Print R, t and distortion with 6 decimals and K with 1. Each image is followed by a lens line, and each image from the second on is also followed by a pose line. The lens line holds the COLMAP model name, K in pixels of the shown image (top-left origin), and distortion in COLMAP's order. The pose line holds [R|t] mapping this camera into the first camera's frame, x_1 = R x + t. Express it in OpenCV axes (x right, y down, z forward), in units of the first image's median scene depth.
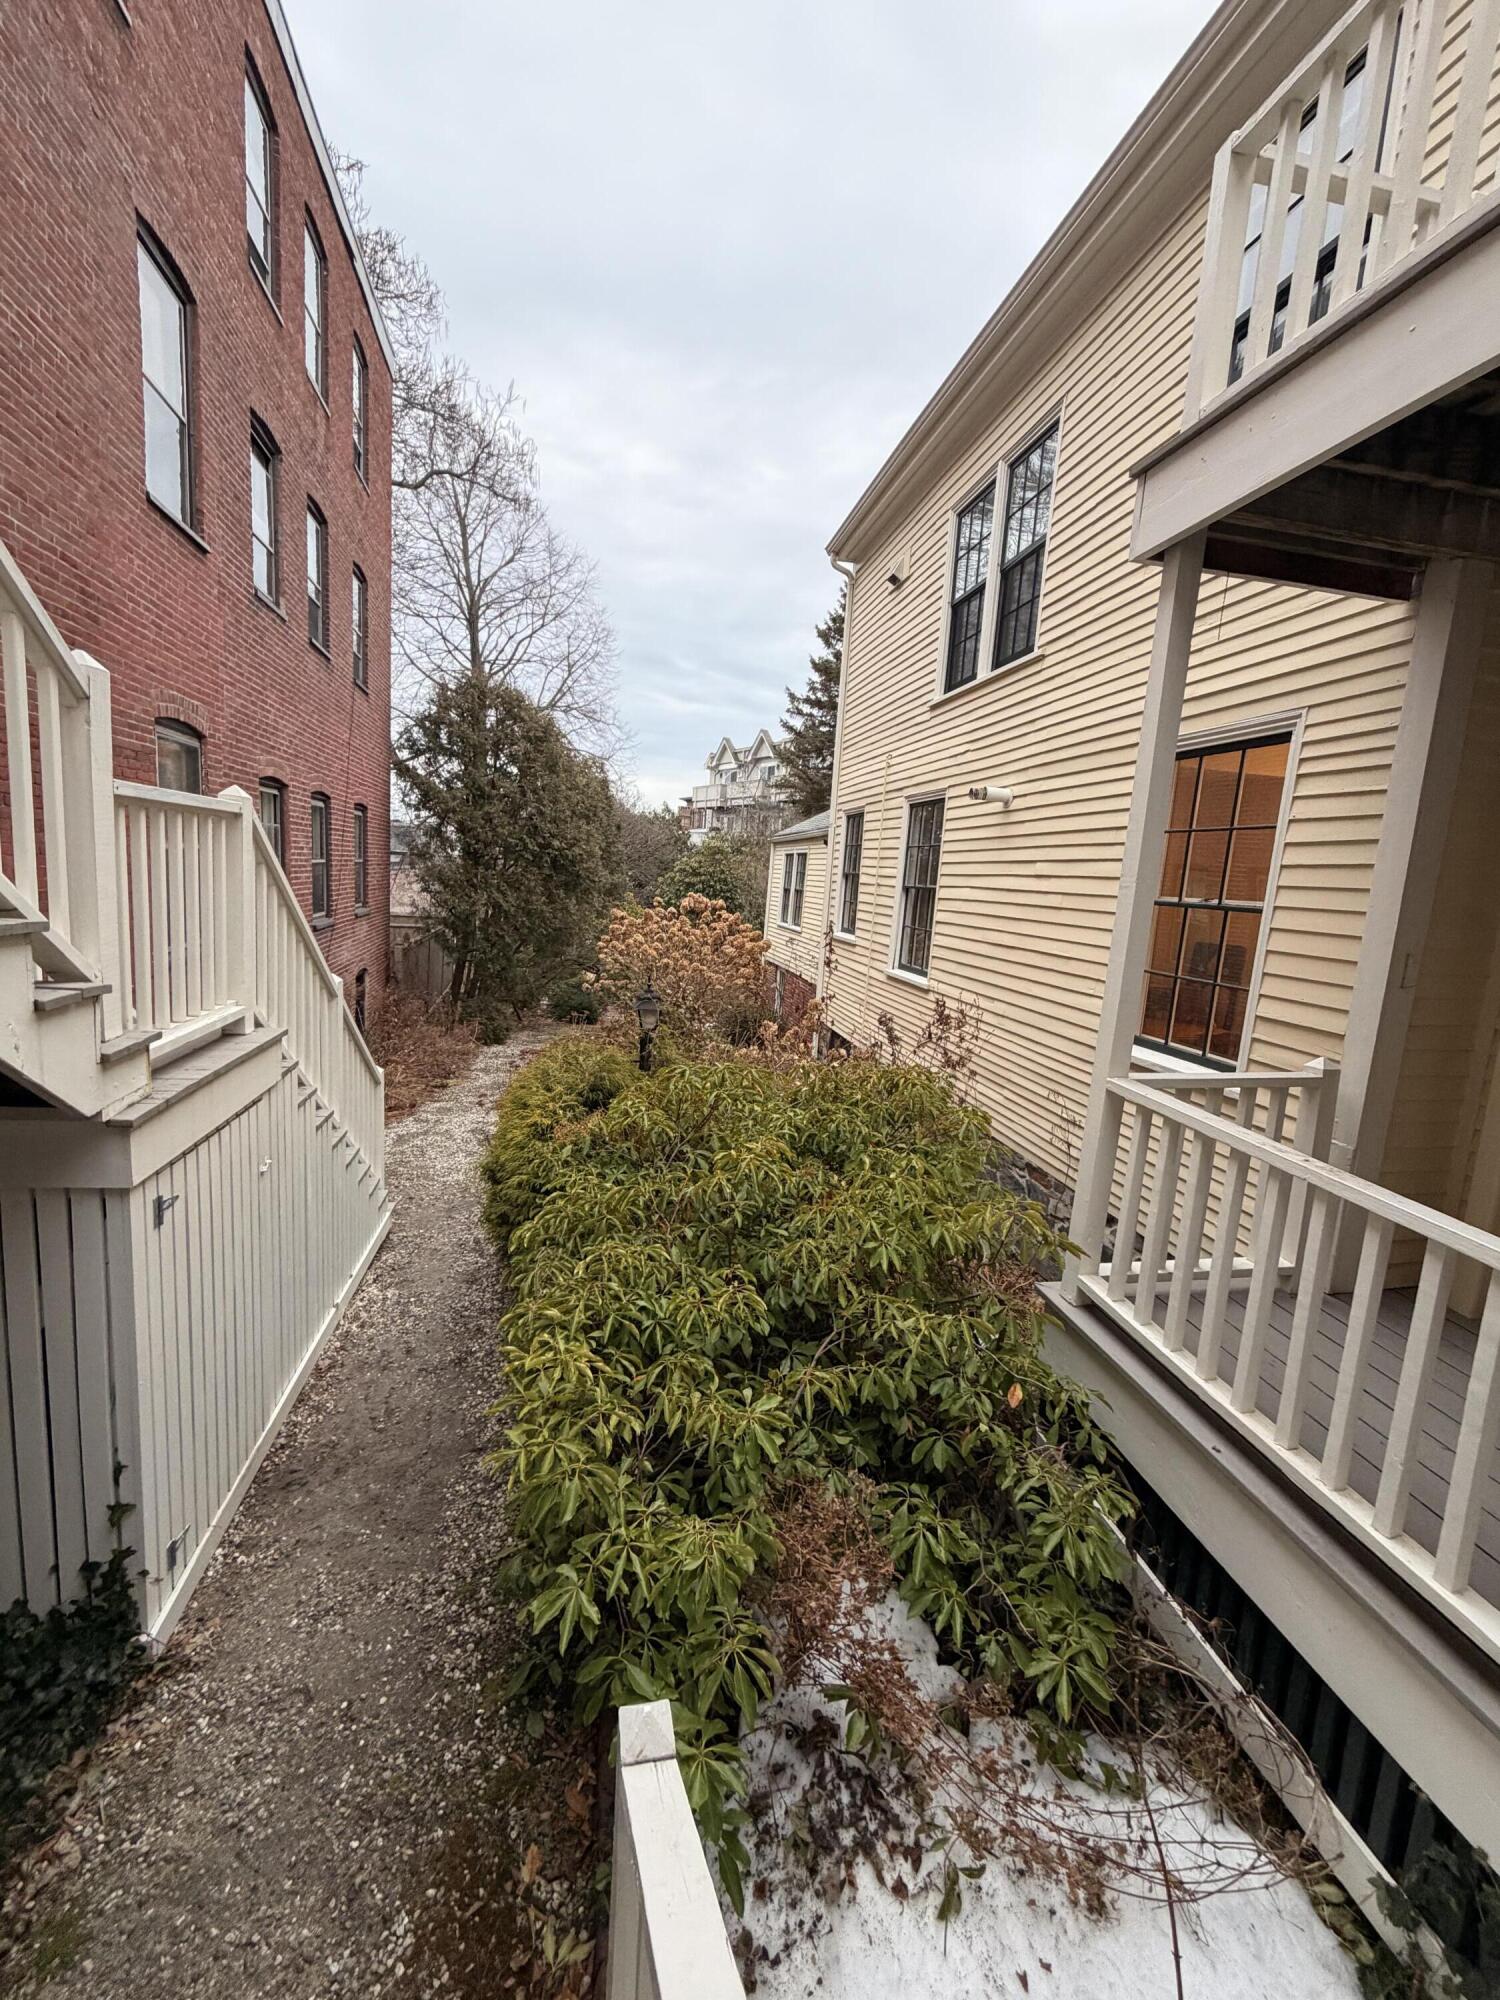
lens RADIAL K [[800.6, 0, 764.7], [0, 800.6, 996.8], [0, 0, 1]] dist [-0.004094, 0.000589]
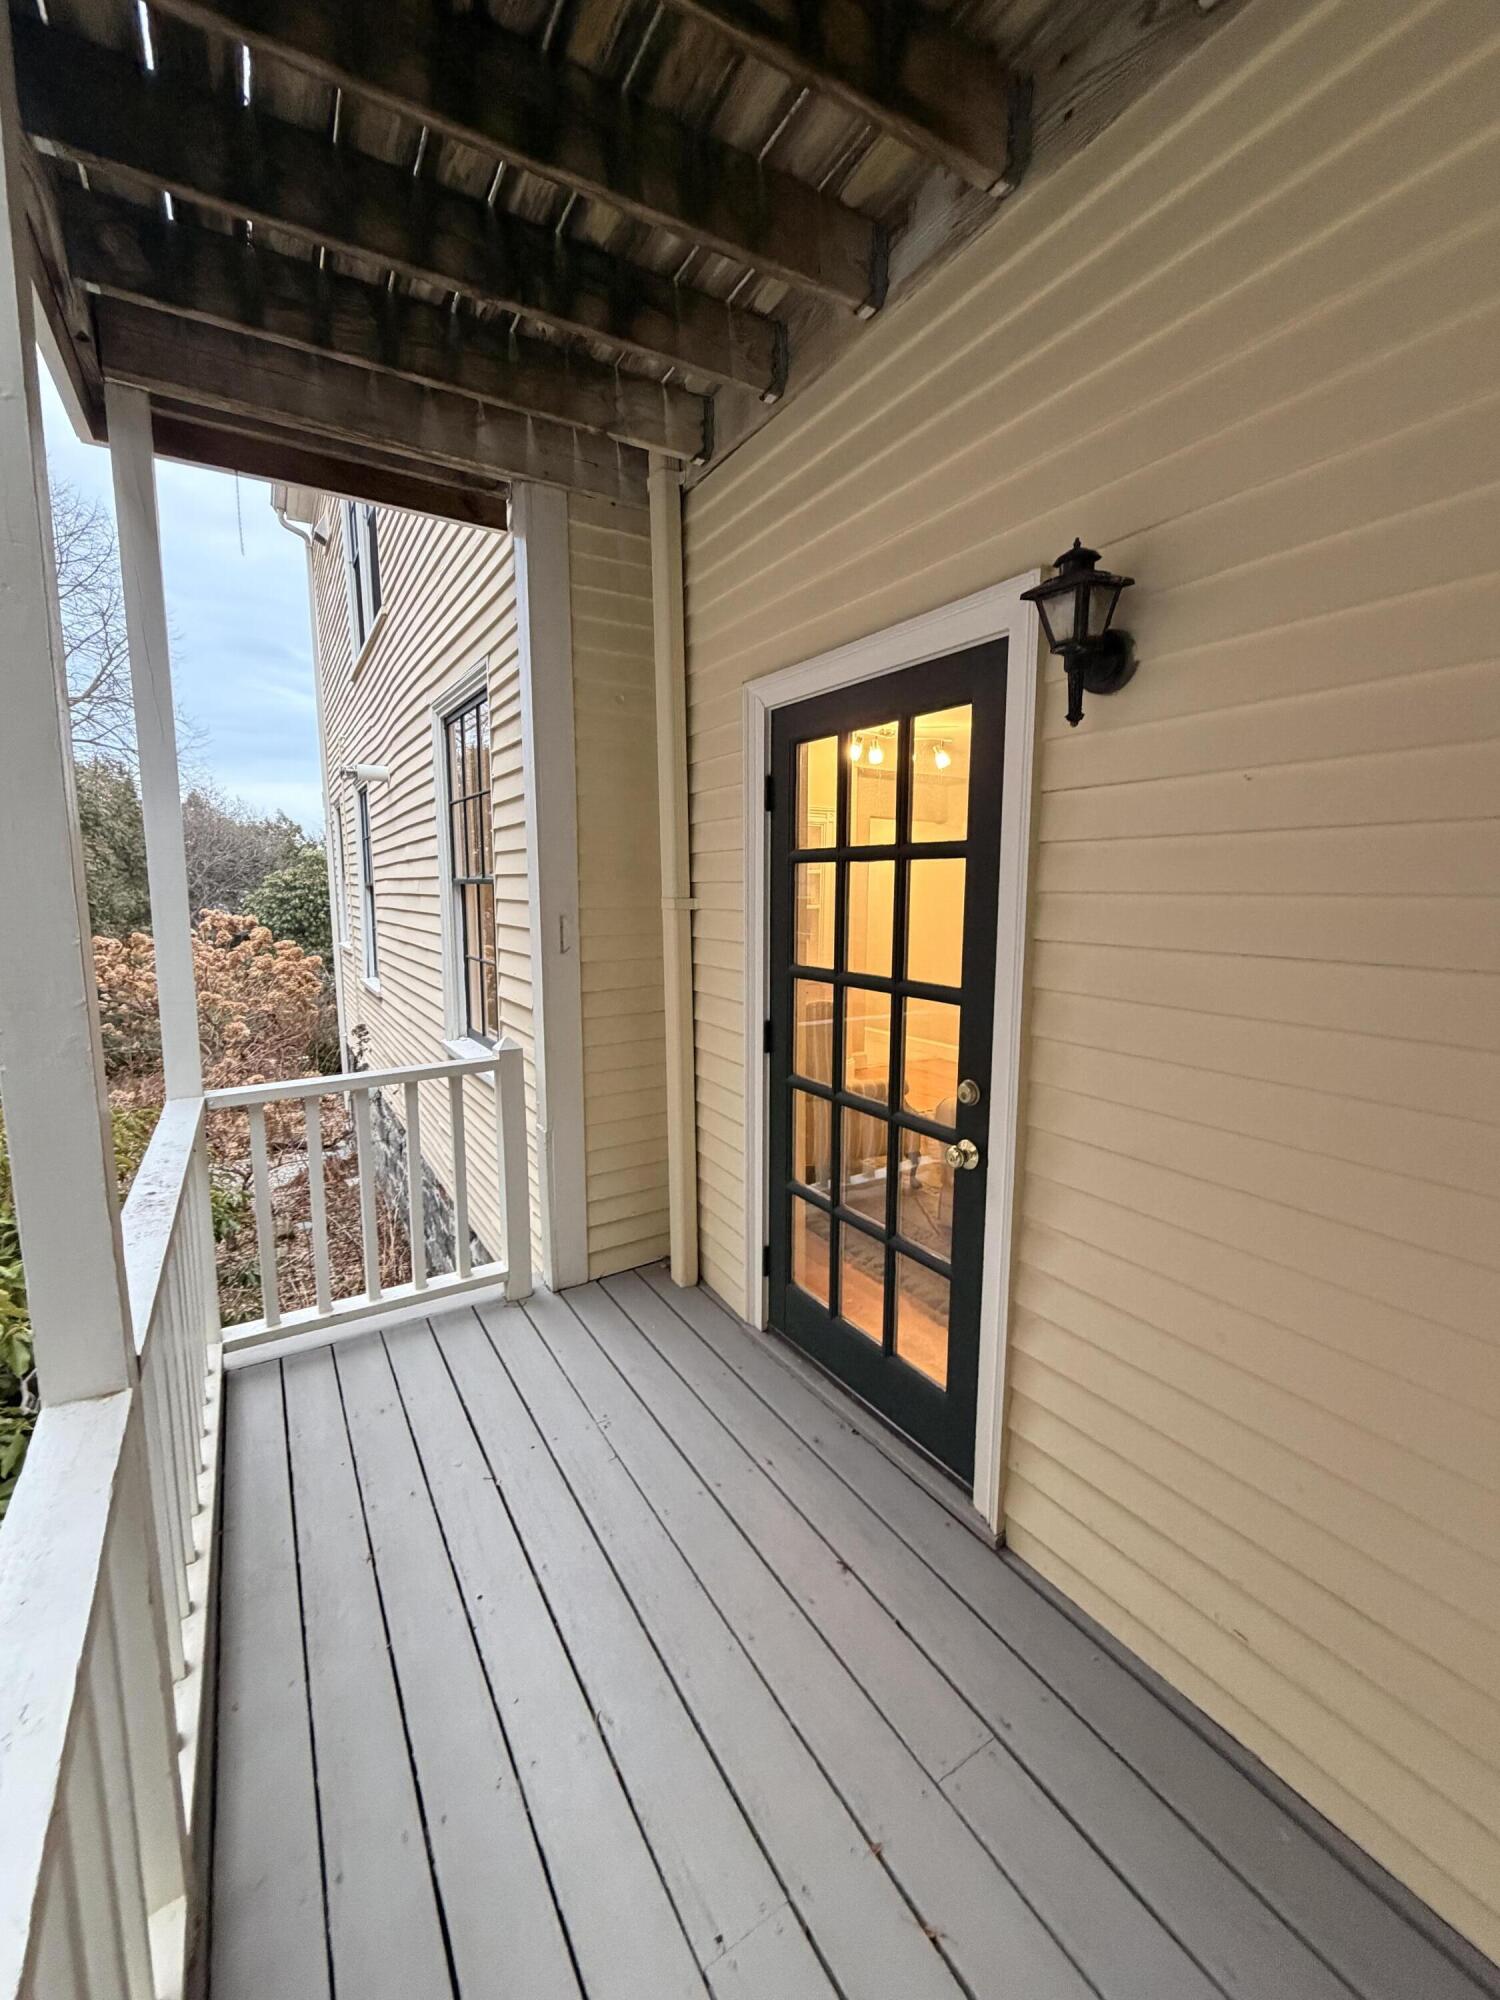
lens RADIAL K [[800.6, 0, 749.7], [0, 800.6, 999.4], [0, 0, 1]] dist [-0.004094, 0.000589]
pose [[0.939817, -0.111441, 0.322992, 0.308024], [0.110816, 0.993632, 0.020386, 0.021139], [-0.323207, 0.016634, 0.946182, 0.023060]]
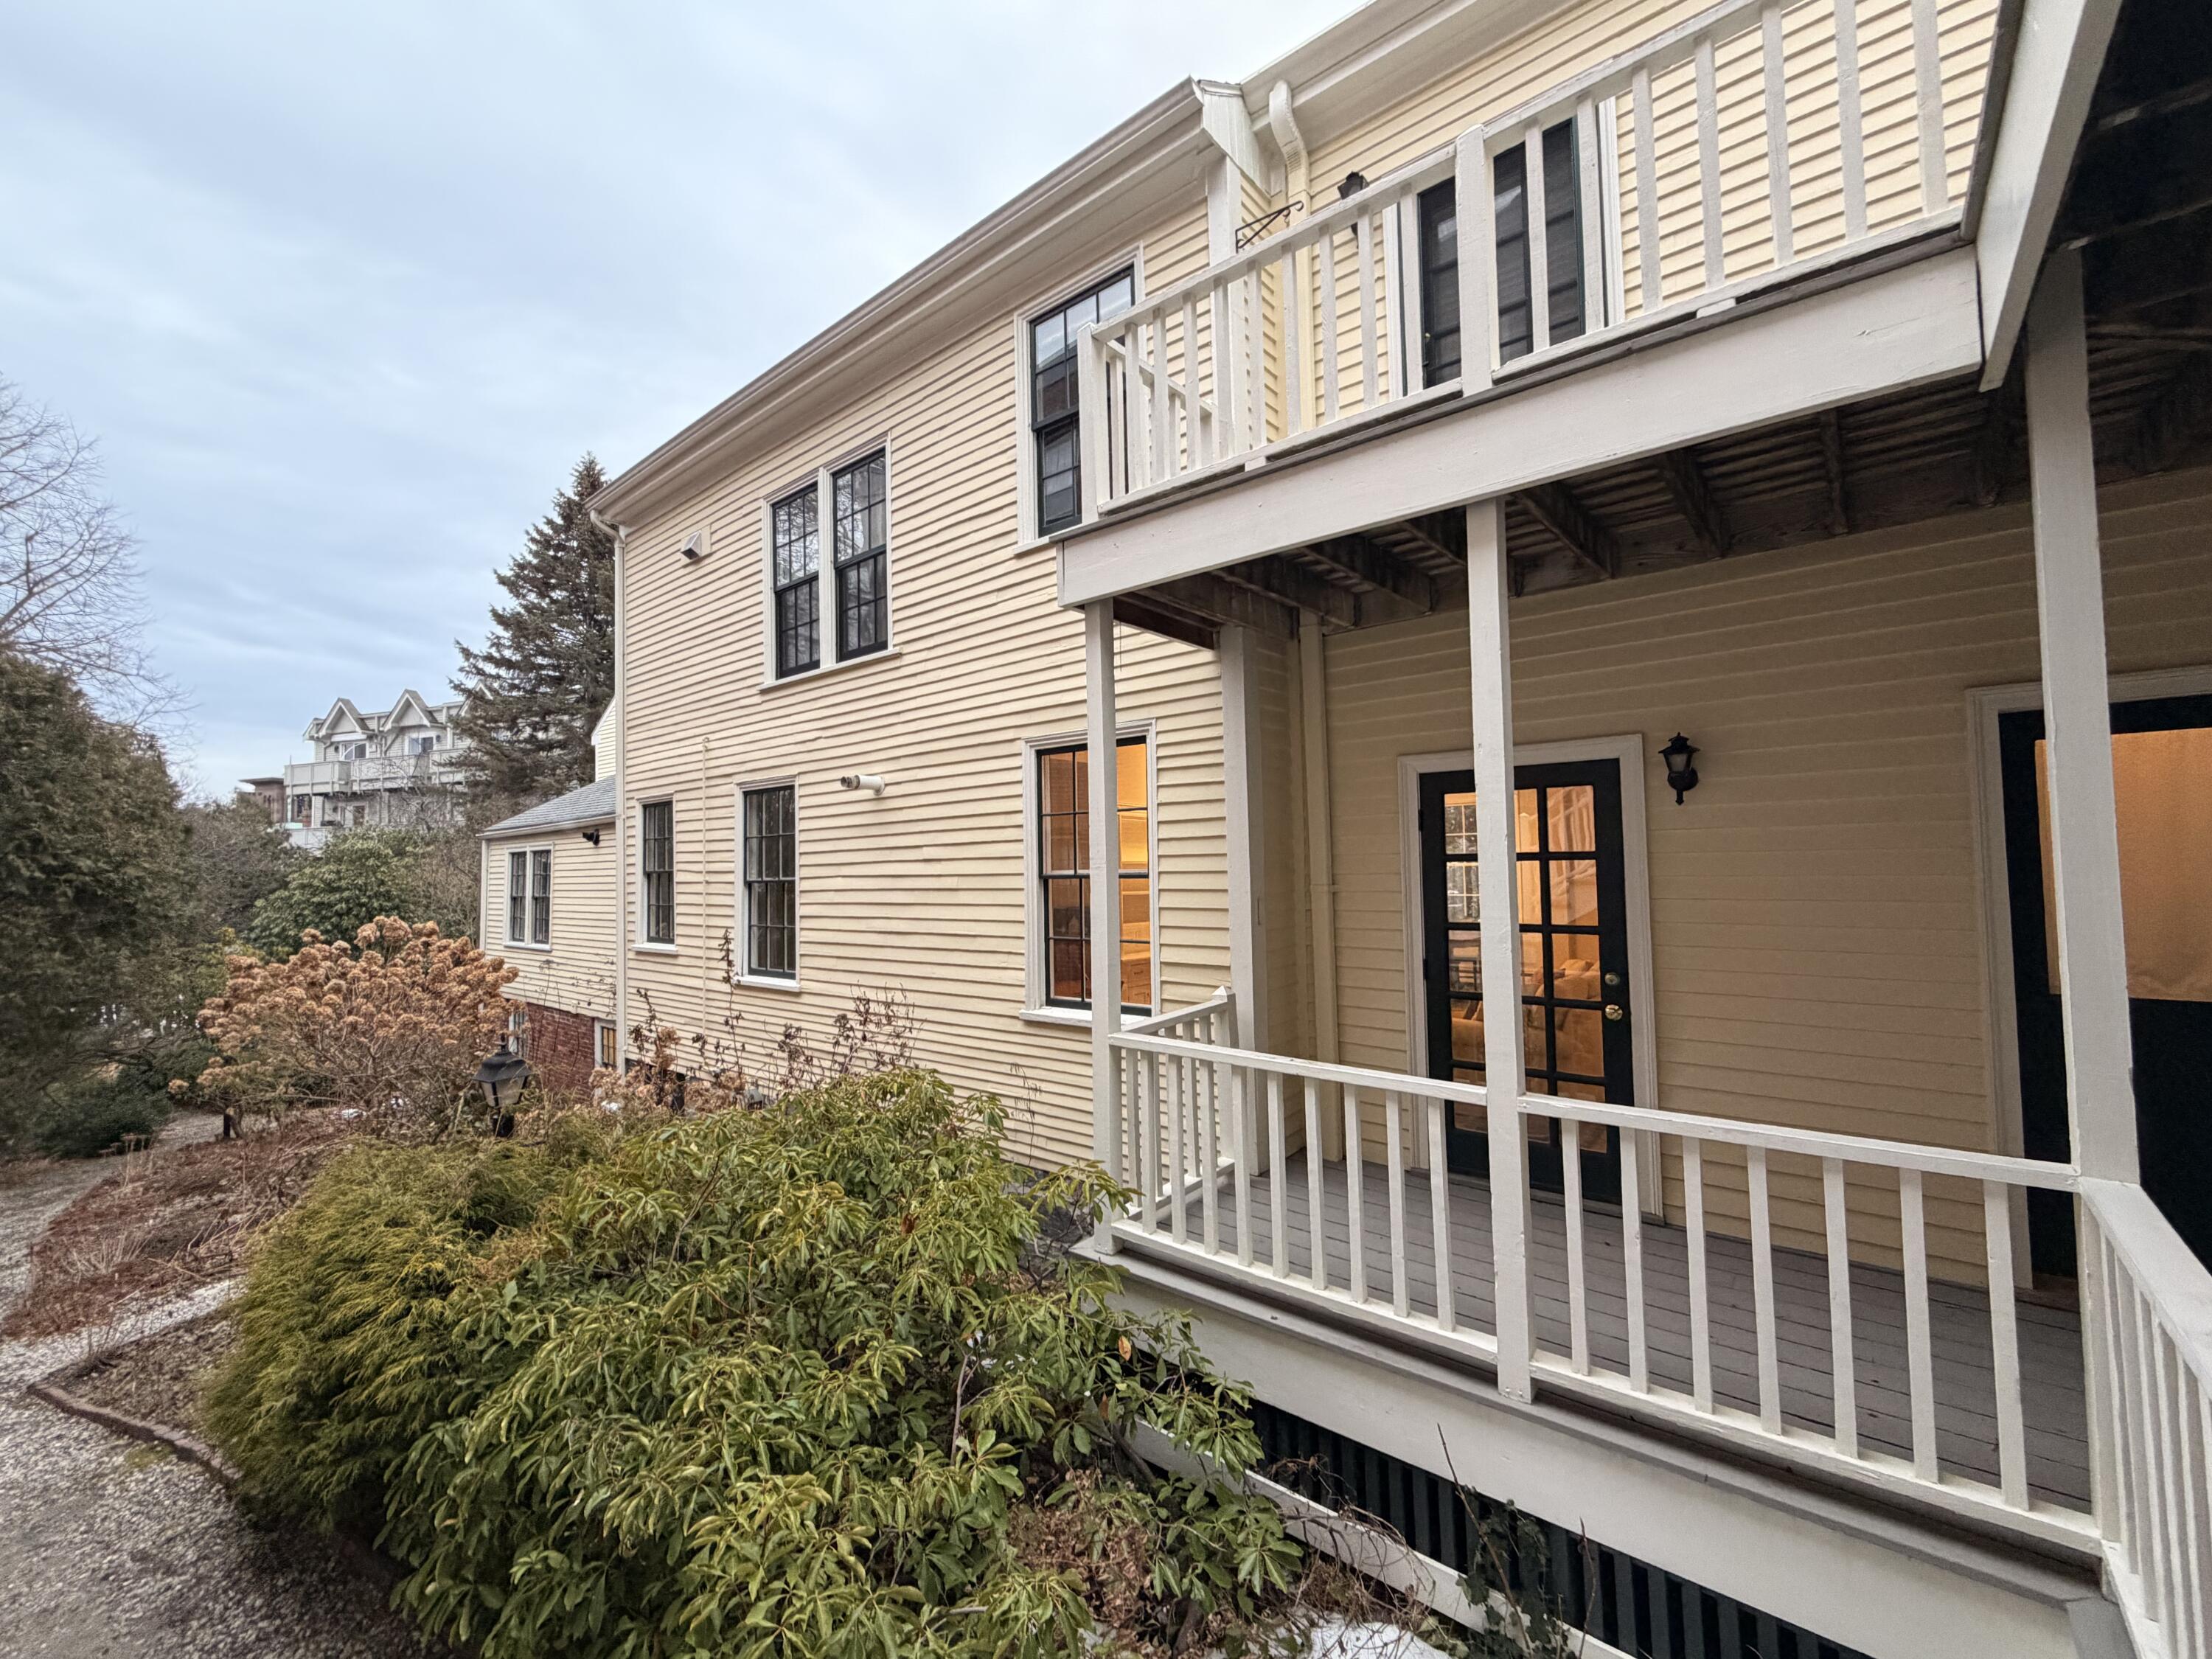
lens RADIAL K [[885.4, 0, 1095.2], [0, 885.4, 833.1], [0, 0, 1]] dist [-0.004094, 0.000589]
pose [[0.780194, -0.058009, 0.622842, -0.148473], [0.164320, 0.979729, -0.114584, -0.016078], [-0.603569, 0.191743, 0.773911, -0.006801]]
